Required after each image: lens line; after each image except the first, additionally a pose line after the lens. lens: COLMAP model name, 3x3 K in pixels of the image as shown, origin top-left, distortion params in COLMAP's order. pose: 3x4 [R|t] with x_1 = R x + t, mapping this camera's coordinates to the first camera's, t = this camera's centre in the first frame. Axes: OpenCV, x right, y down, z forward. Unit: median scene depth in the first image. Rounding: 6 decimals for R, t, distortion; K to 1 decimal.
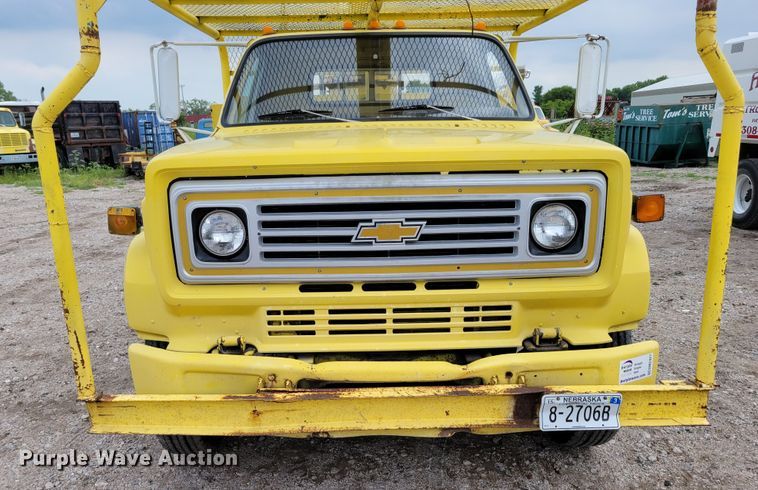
lens RADIAL K [[589.0, 0, 368.0], [0, 589.0, 285.2], [0, 0, 1]] dist [0.033729, 0.009896]
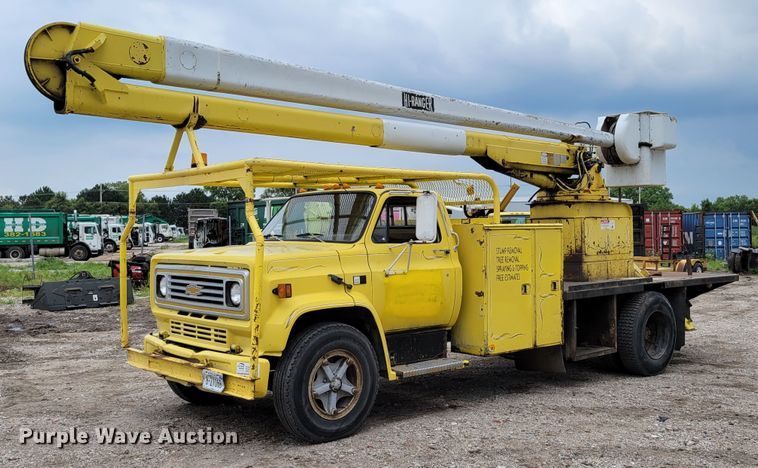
lens RADIAL K [[769.7, 0, 381.5], [0, 769.7, 229.1], [0, 0, 1]] dist [0.040655, 0.000000]
pose [[0.658454, 0.016058, -0.752449, 2.658110], [-0.206260, 0.965345, -0.159893, 0.009738], [0.723806, 0.260483, 0.638948, -0.426701]]
